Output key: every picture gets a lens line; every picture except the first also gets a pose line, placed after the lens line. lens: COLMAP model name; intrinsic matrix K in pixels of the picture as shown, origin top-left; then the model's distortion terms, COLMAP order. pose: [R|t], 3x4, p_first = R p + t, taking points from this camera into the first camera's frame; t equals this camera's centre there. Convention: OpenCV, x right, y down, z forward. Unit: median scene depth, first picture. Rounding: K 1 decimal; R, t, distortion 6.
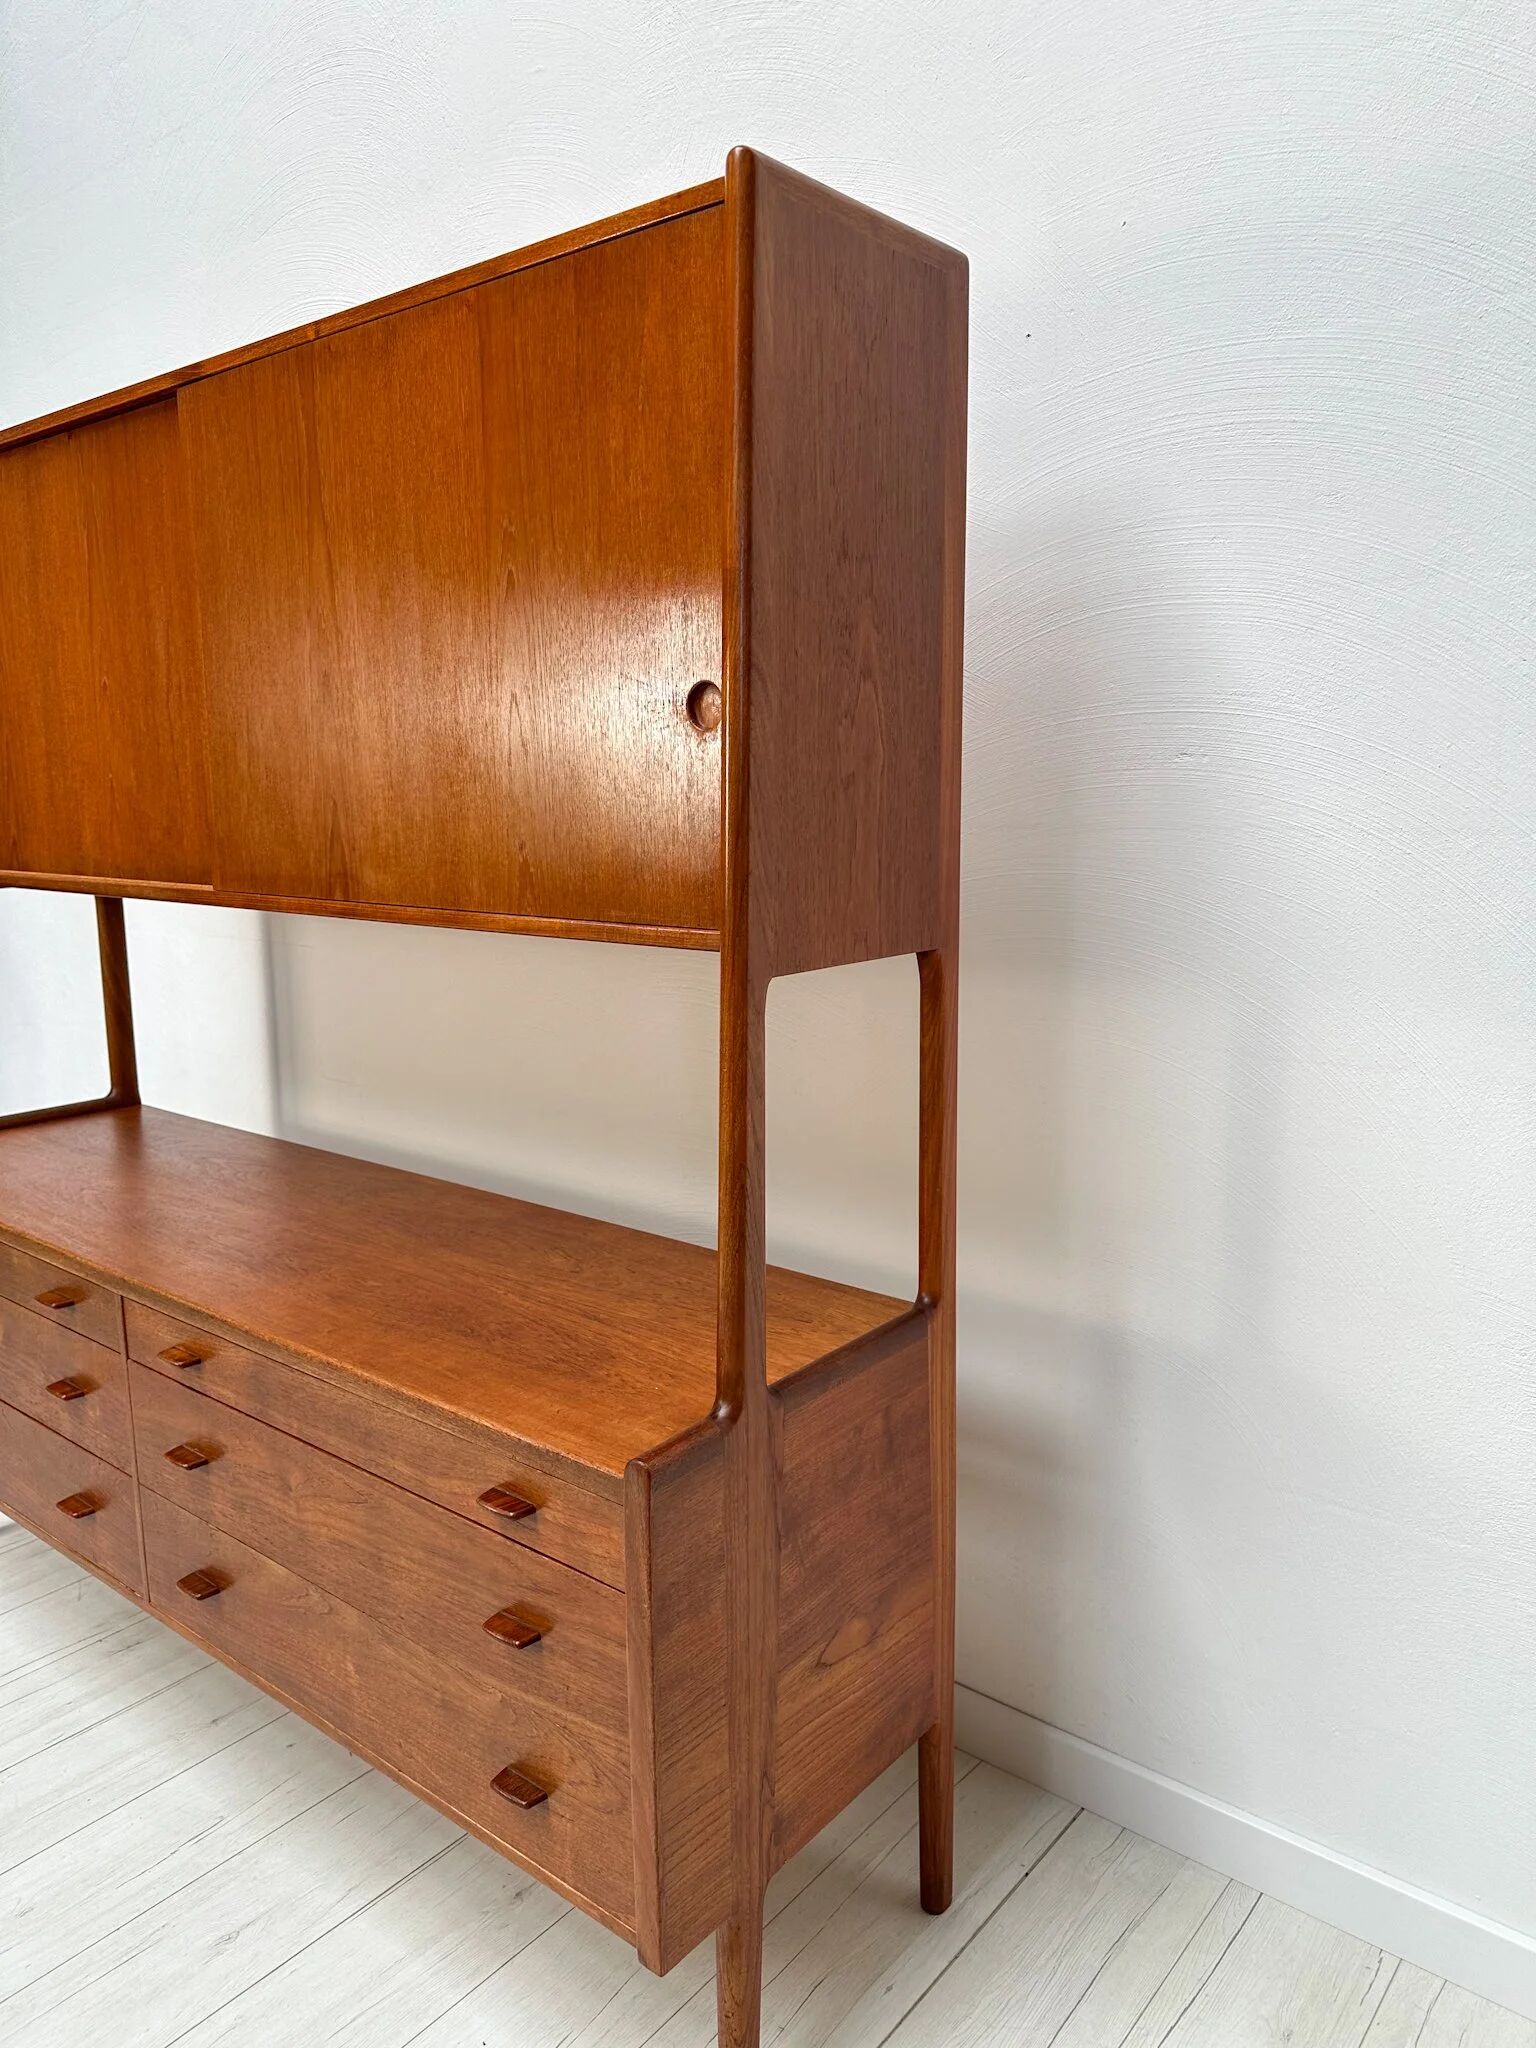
lens RADIAL K [[1453.8, 0, 758.4], [0, 1453.8, 1019.4], [0, 0, 1]] dist [0.009120, -0.010345]
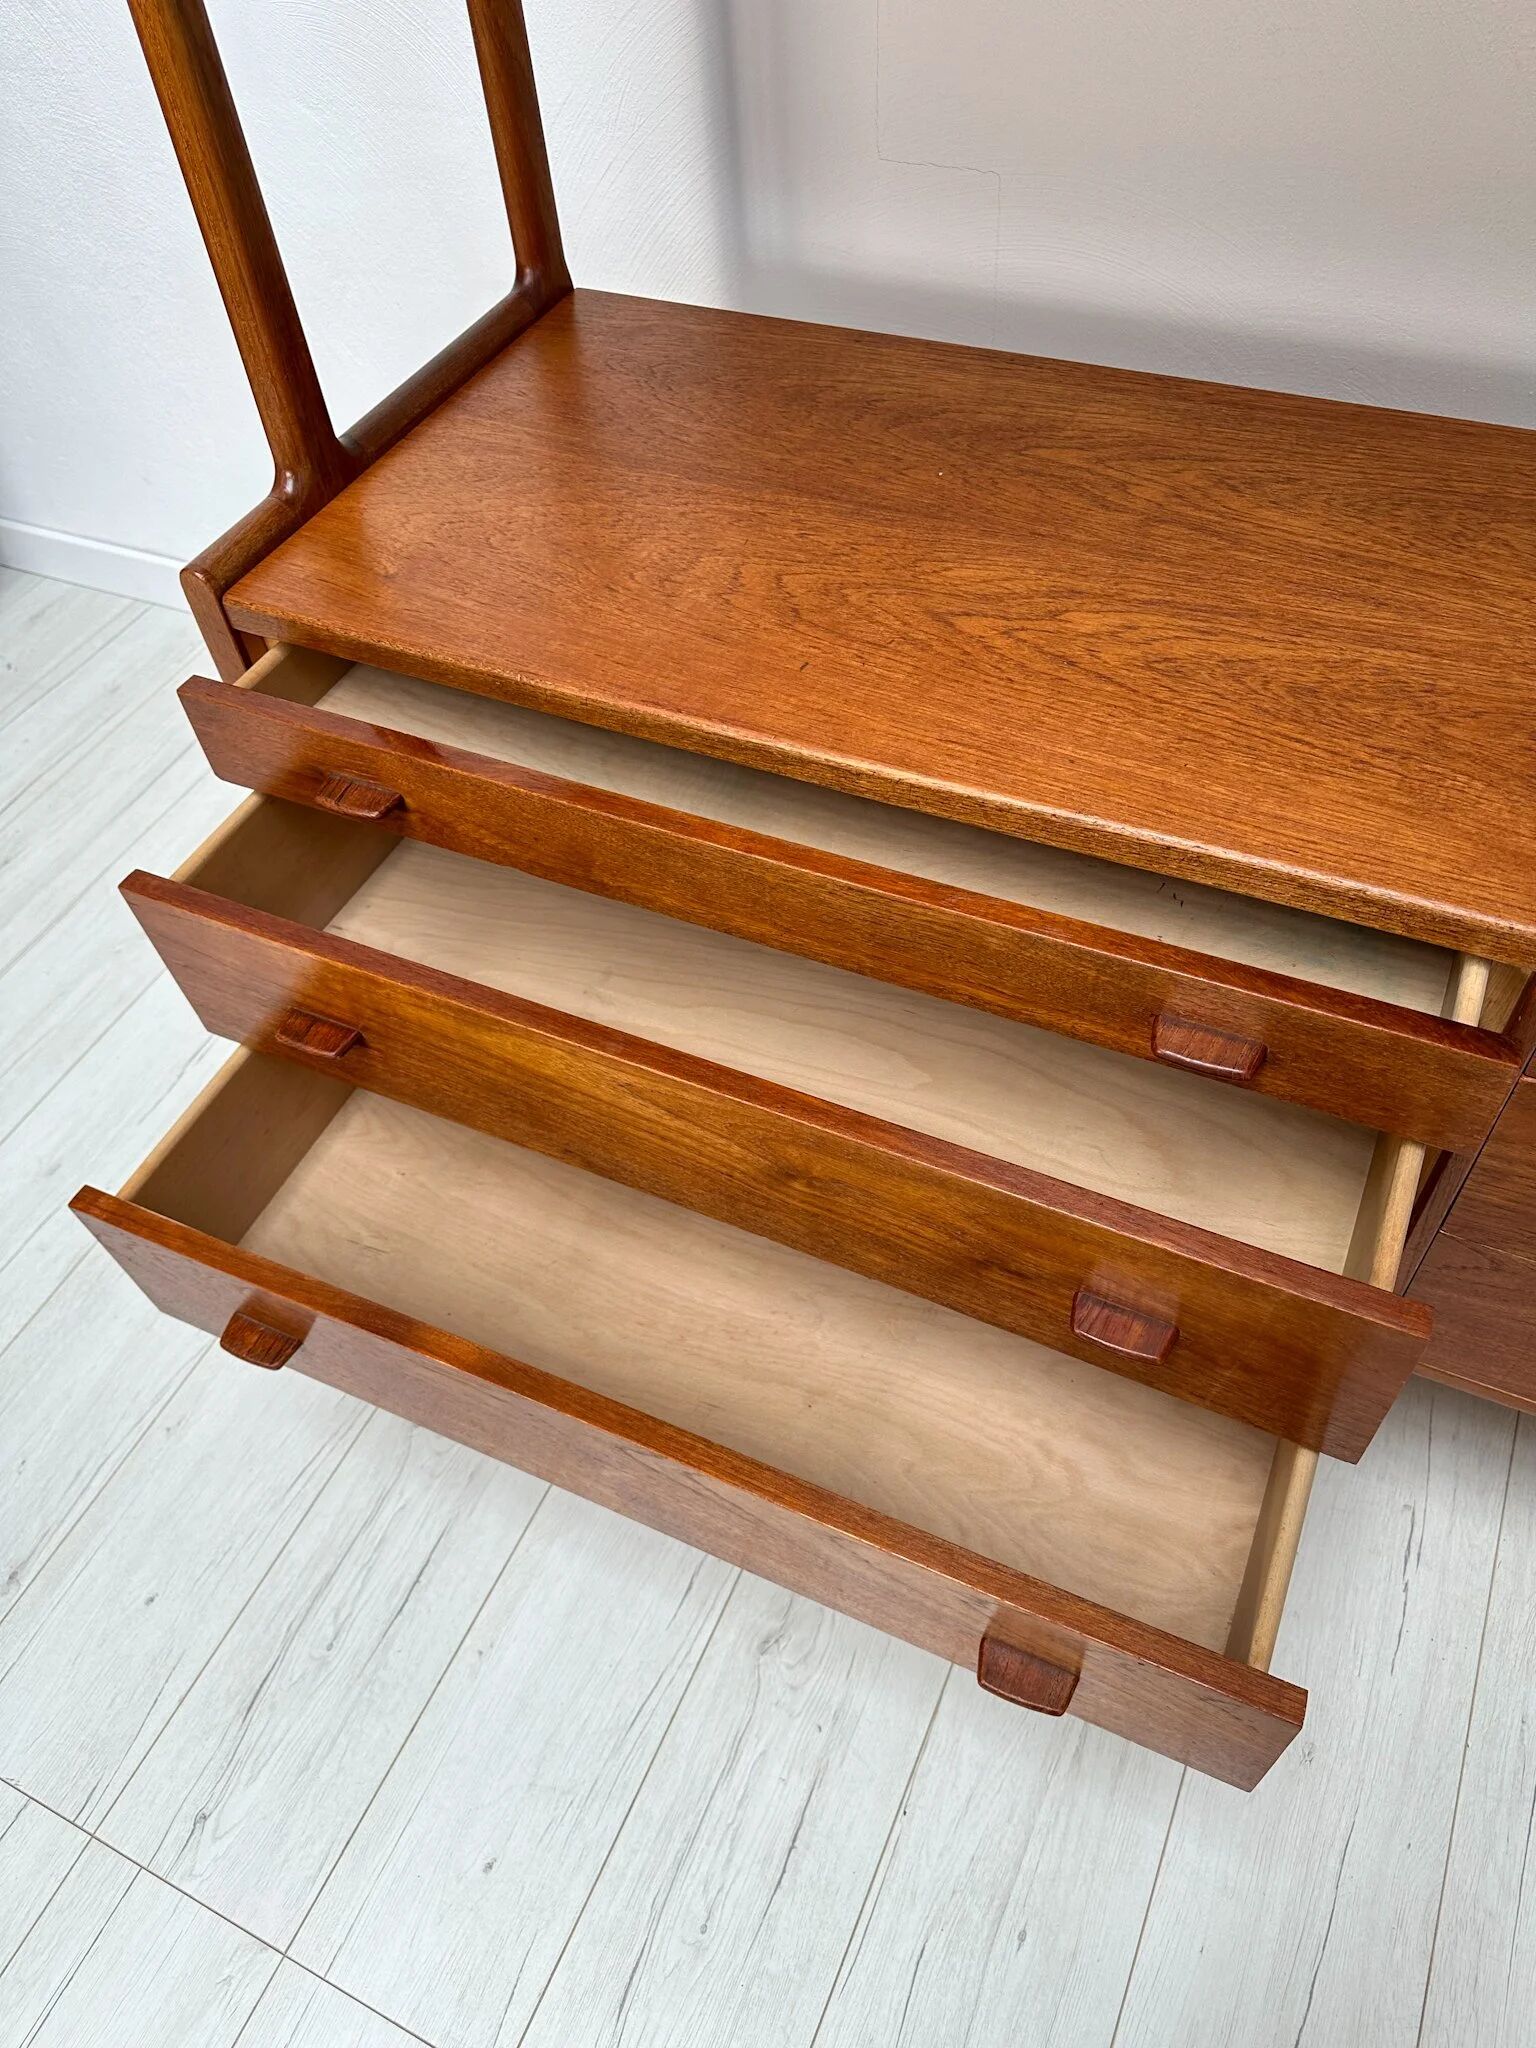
lens RADIAL K [[1424.2, 0, 768.0], [0, 1424.2, 1024.0], [0, 0, 1]] dist [0.068340, -0.137452]
pose [[0.966583, -0.225855, 0.121268, -0.783334], [0.093849, 0.751975, 0.652476, -0.101164], [-0.238556, -0.619292, 0.748043, 0.805993]]
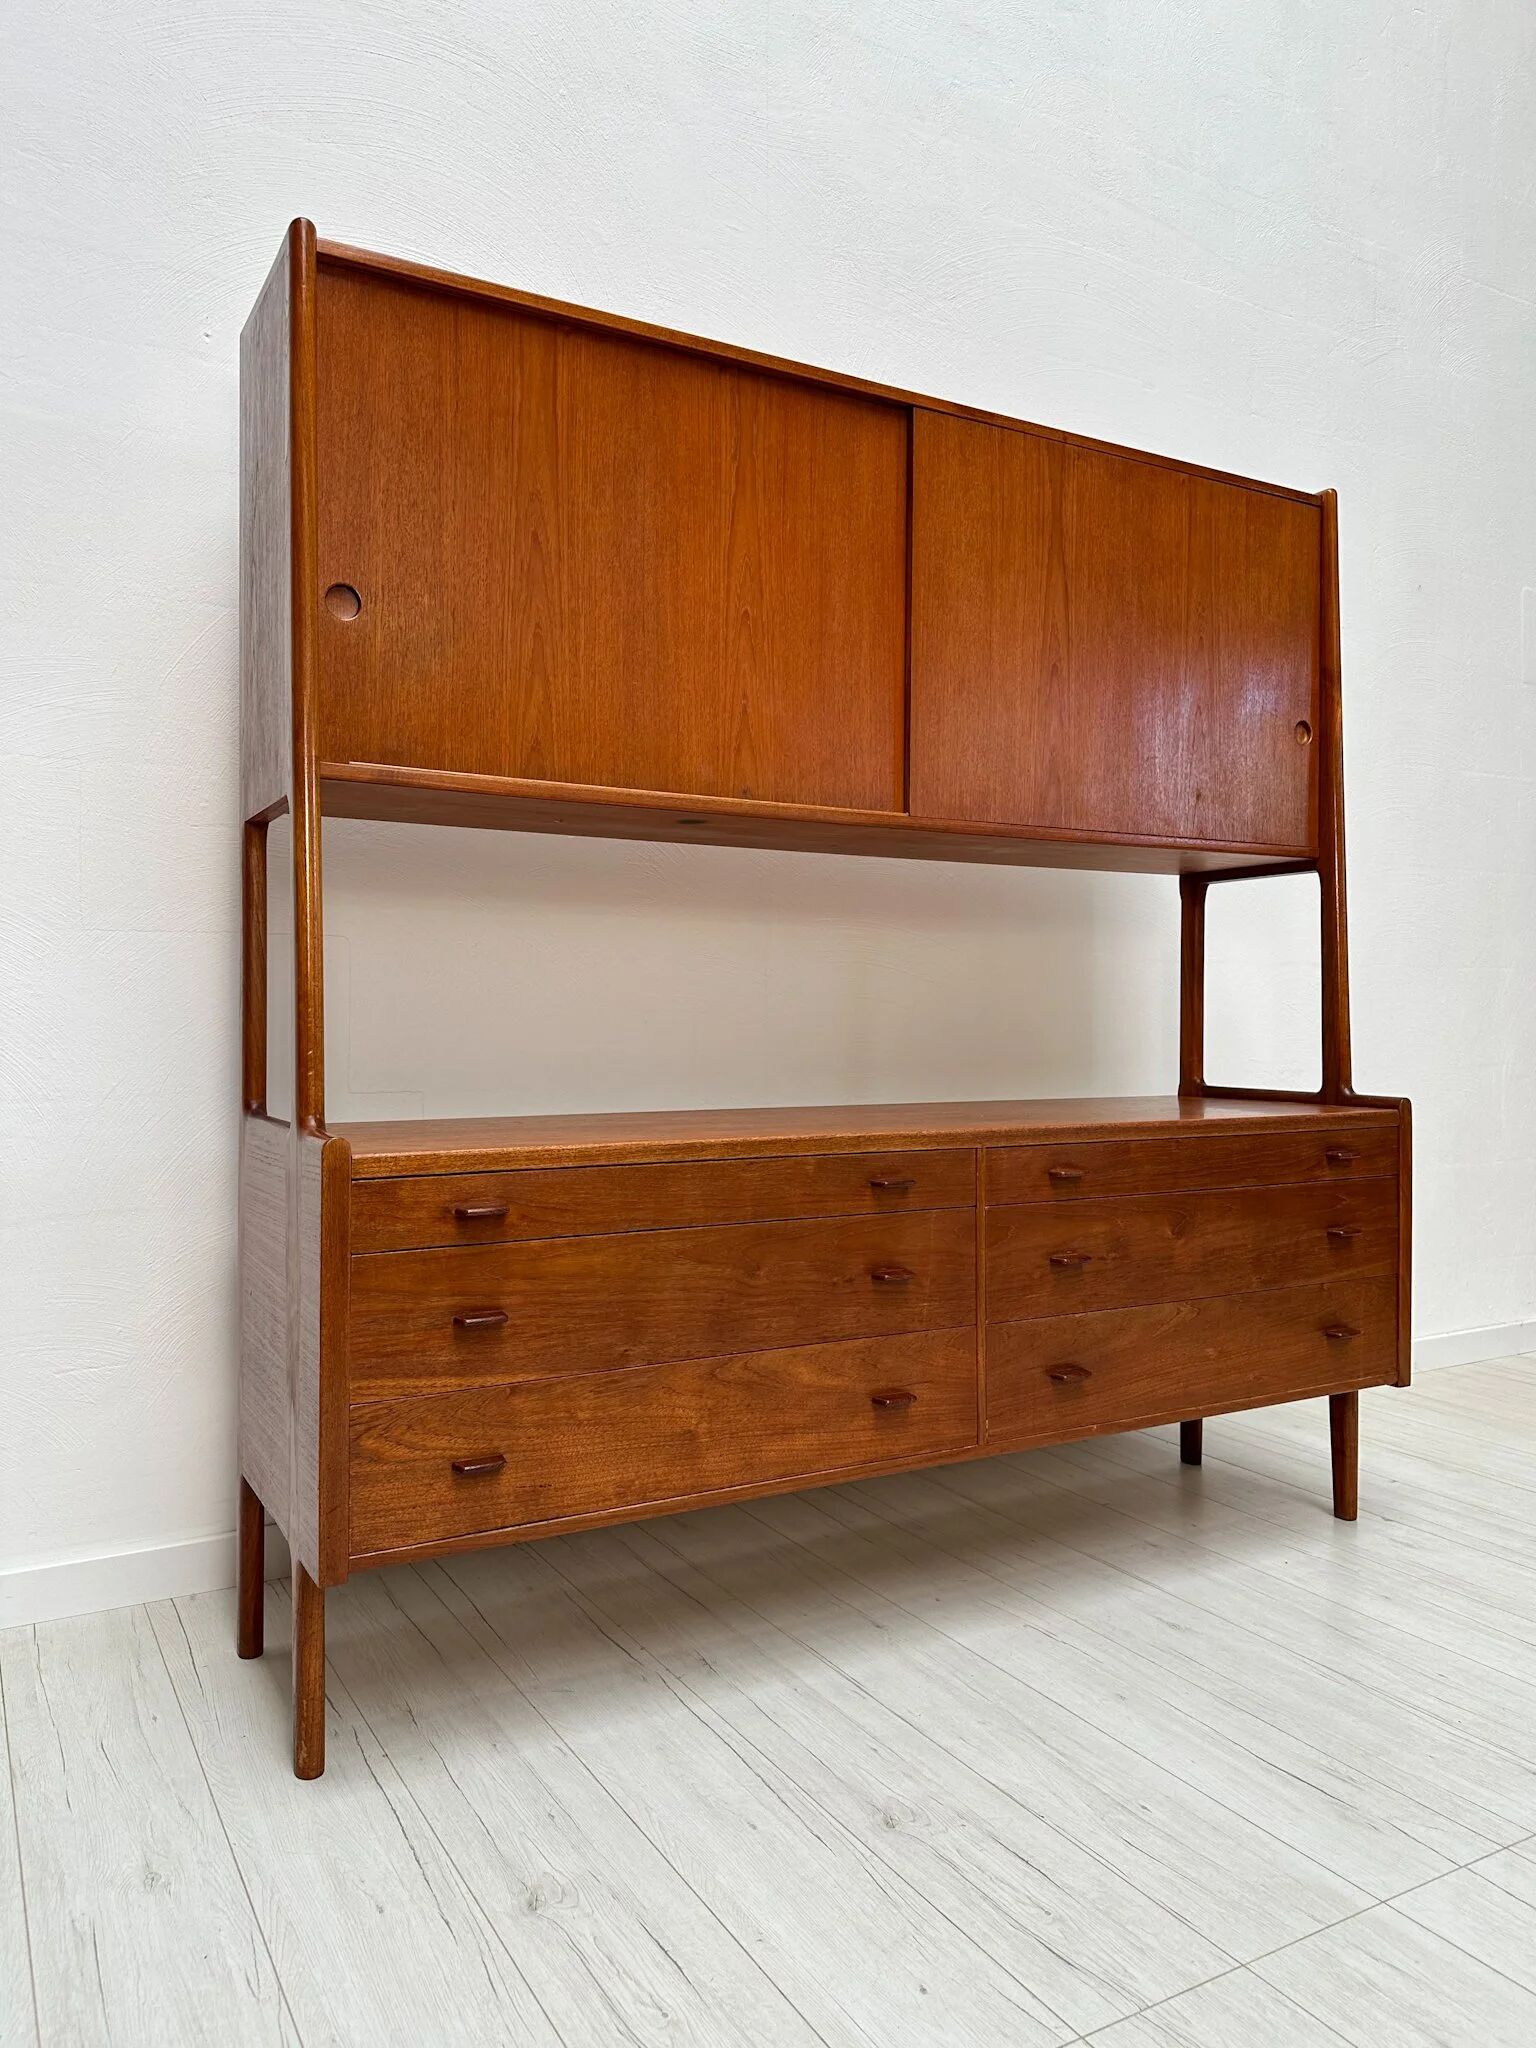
lens RADIAL K [[1458.4, 0, 751.0], [0, 1458.4, 1025.8], [0, 0, 1]] dist [0.095947, -0.167365]
pose [[0.361249, 0.005522, 0.932453, -1.711822], [0.147345, 0.987081, -0.062929, 0.151108], [-0.920754, 0.160125, 0.355769, 0.814926]]
